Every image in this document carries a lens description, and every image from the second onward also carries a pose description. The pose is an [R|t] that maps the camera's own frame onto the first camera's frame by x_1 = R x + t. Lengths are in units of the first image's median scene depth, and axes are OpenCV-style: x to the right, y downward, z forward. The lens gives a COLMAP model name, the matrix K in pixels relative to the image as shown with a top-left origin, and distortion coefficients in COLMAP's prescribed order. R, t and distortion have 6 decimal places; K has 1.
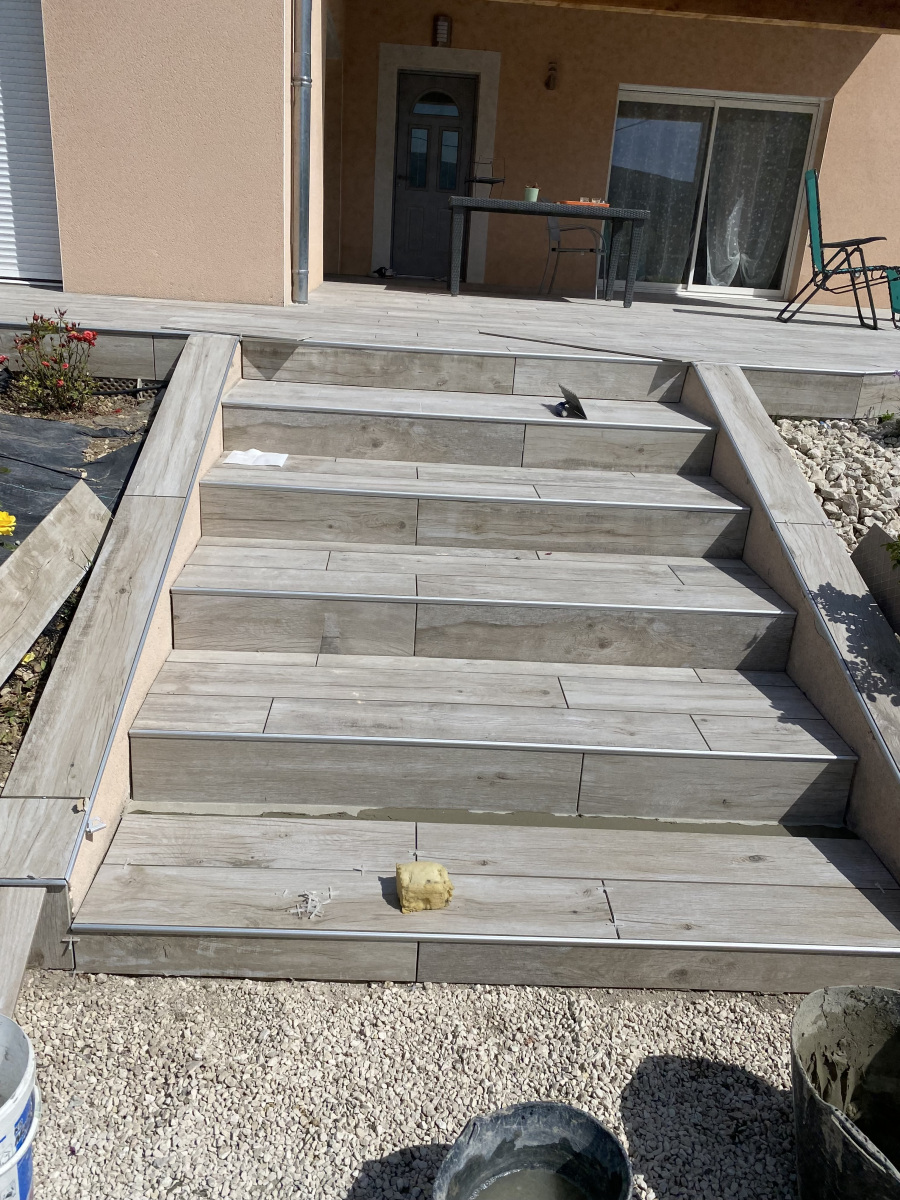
lens RADIAL K [[916.7, 0, 445.8], [0, 916.7, 580.6], [0, 0, 1]] dist [0.076869, -0.064437]
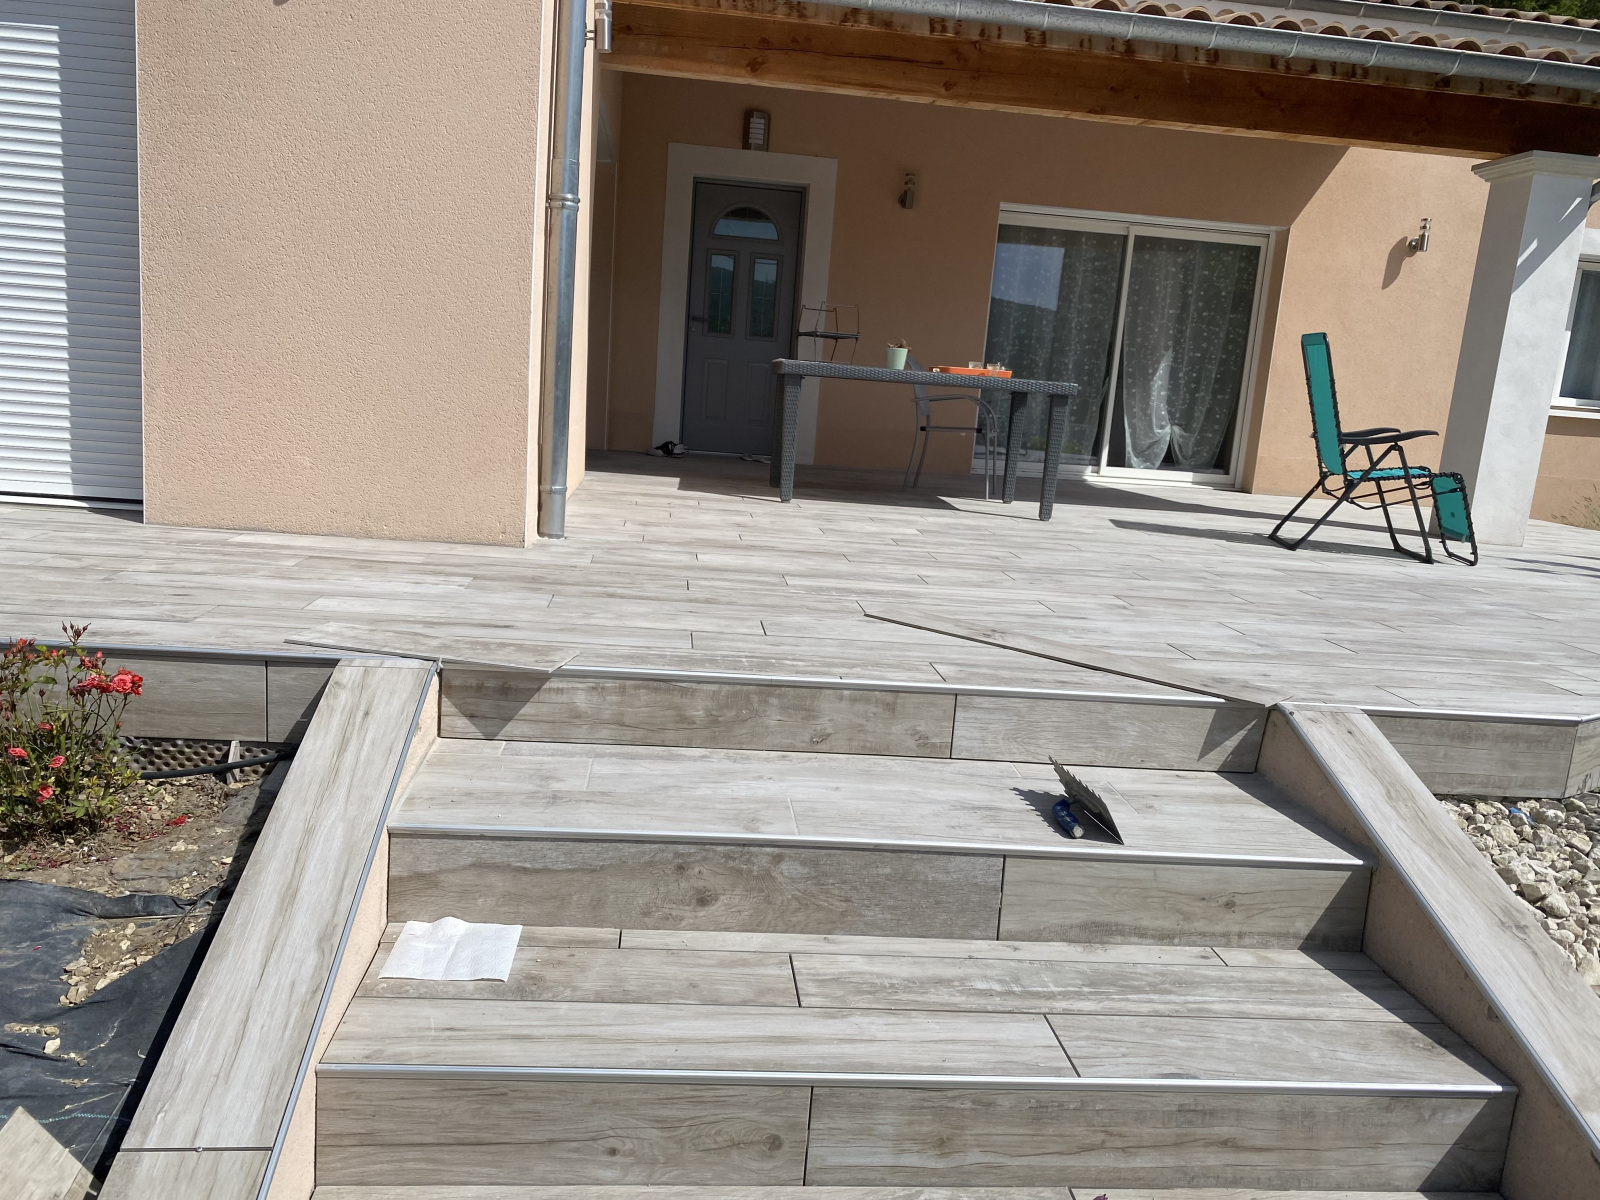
lens RADIAL K [[1222.3, 0, 797.2], [0, 1222.3, 595.0], [0, 0, 1]] dist [0.076869, -0.064437]
pose [[0.998444, 0.003608, 0.055640, -0.058050], [0.005799, 0.985774, -0.167978, -0.180823], [-0.055454, 0.168039, 0.984219, 0.293312]]
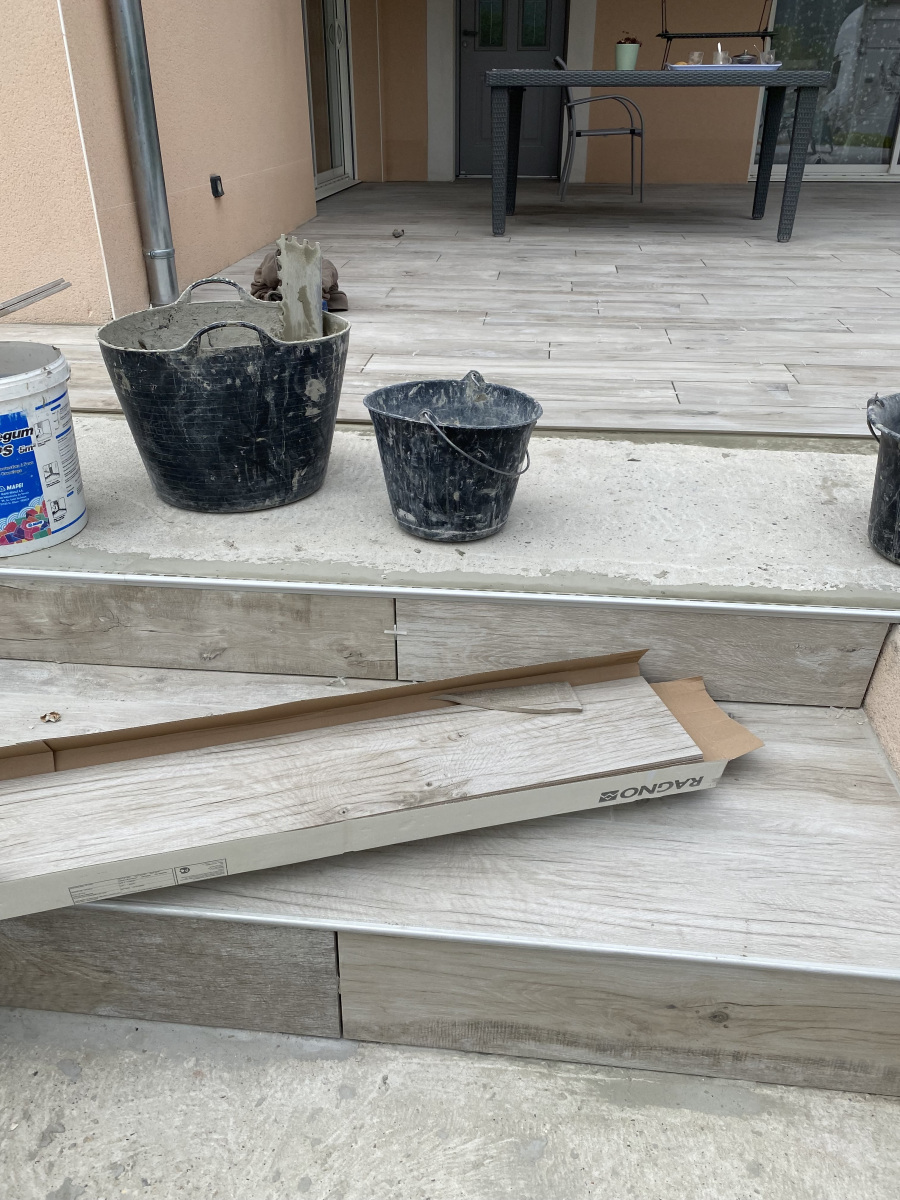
lens RADIAL K [[914.9, 0, 450.0], [0, 914.9, 600.0], [0, 0, 1]] dist [0.056244, 0.000165]
pose [[0.986931, 0.014960, -0.160448, 0.158317], [0.008799, 0.989193, 0.146357, -0.297650], [0.160904, -0.145856, 0.976133, 0.652320]]
